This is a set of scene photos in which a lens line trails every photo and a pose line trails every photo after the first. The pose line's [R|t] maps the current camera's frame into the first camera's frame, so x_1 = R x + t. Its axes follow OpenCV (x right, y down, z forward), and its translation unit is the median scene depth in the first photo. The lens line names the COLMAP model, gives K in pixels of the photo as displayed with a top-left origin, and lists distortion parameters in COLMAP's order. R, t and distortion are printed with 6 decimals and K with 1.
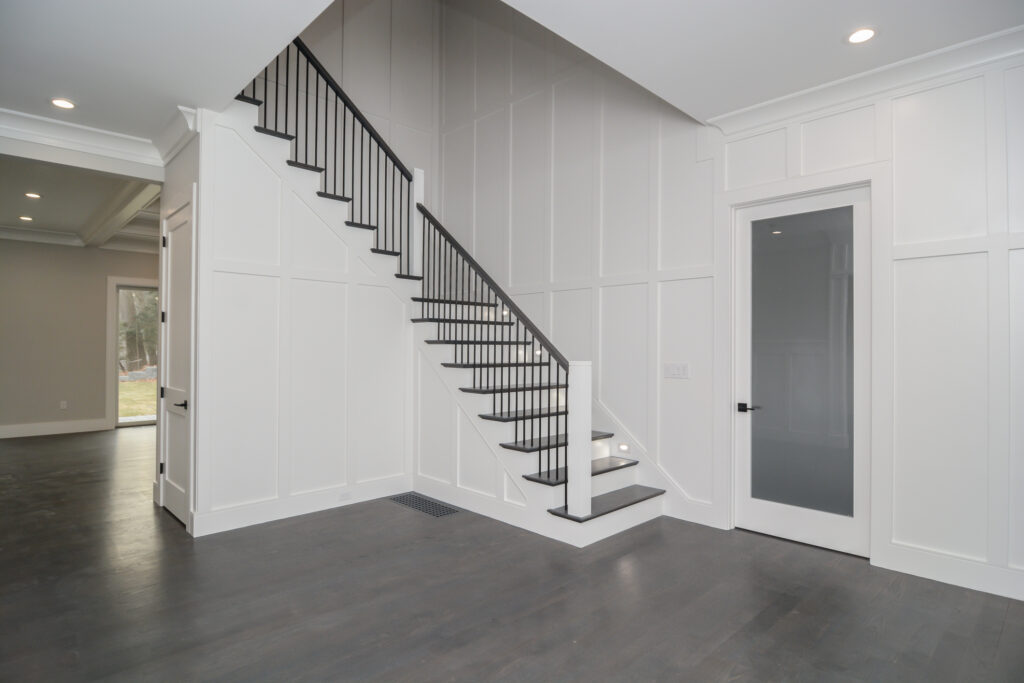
lens RADIAL K [[554.6, 0, 512.0], [0, 554.6, 341.5], [0, 0, 1]] dist [-0.006276, -0.001748]
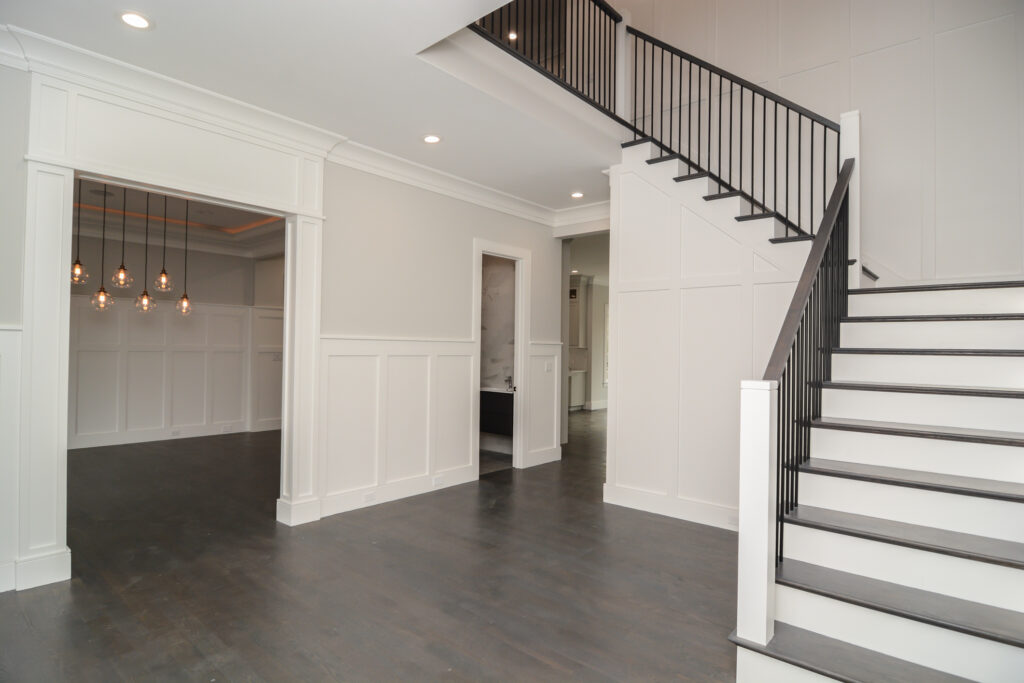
lens RADIAL K [[554.6, 0, 512.0], [0, 554.6, 341.5], [0, 0, 1]] dist [-0.006276, -0.001748]
pose [[0.078767, -0.016141, -0.996762, 0.574338], [-0.003197, 0.999860, -0.016444, 0.003458], [0.996888, 0.004482, 0.078704, 0.563754]]
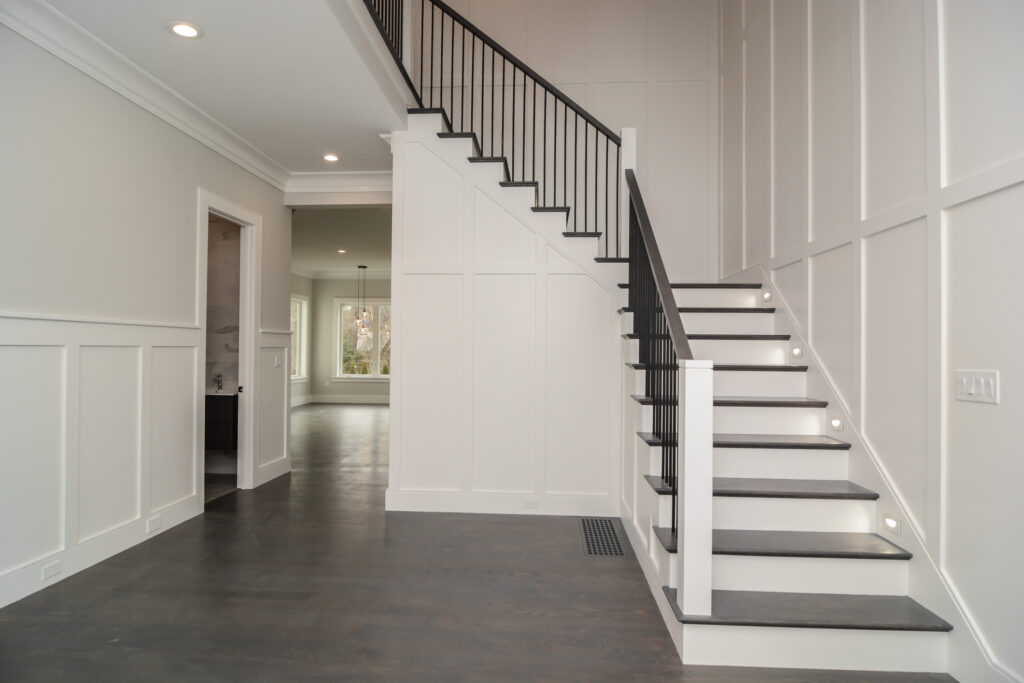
lens RADIAL K [[554.6, 0, 512.0], [0, 554.6, 341.5], [0, 0, 1]] dist [-0.006276, -0.001748]
pose [[0.665085, -0.008159, -0.746723, 0.368978], [0.002609, 0.999960, -0.008602, 0.015146], [0.746763, 0.003773, 0.665079, 0.359653]]
